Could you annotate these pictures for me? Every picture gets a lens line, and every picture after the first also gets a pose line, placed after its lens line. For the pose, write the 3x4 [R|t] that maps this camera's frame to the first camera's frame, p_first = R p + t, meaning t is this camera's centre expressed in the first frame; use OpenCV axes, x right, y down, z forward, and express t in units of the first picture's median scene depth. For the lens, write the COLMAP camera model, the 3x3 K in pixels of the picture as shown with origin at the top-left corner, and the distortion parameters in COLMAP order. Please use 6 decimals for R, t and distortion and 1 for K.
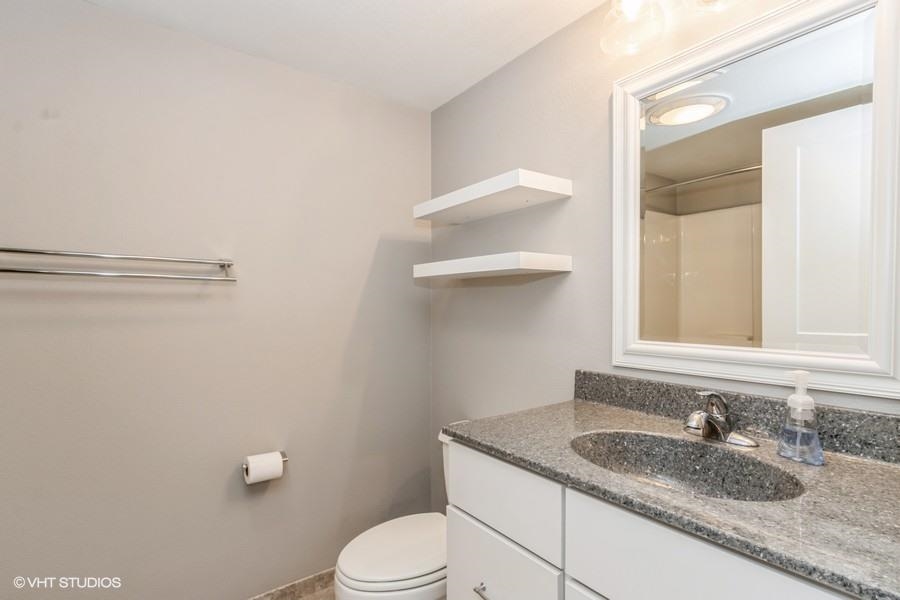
lens RADIAL K [[410.8, 0, 450.0], [0, 410.8, 300.0], [0, 0, 1]] dist [0.000544, -0.000181]
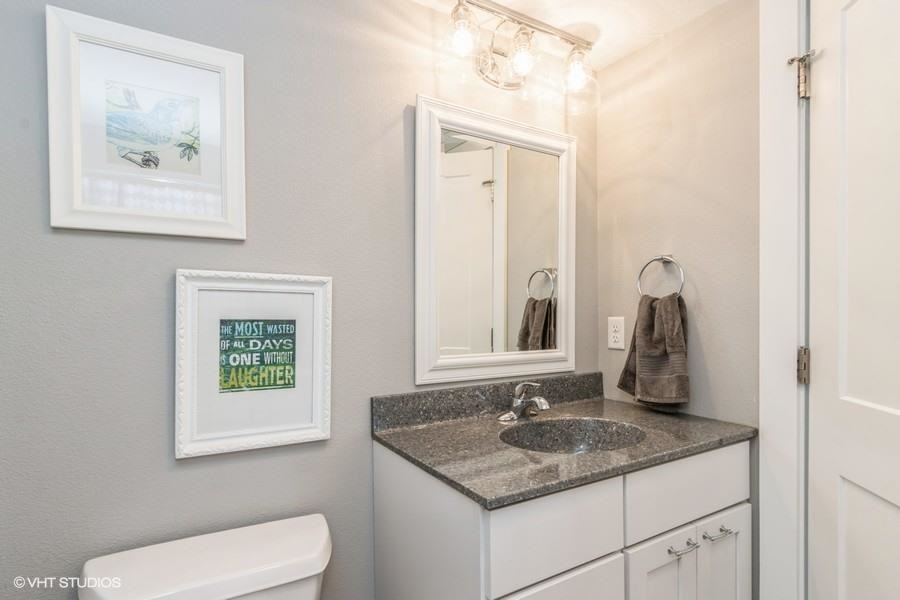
lens RADIAL K [[437.9, 0, 449.7], [0, 437.9, 316.0], [0, 0, 1]] dist [0.000519, -0.000070]
pose [[0.155142, 0.004831, 0.987880, -0.648899], [-0.003900, 0.999983, -0.004278, 0.000604], [-0.987885, -0.003190, 0.155158, 0.805682]]
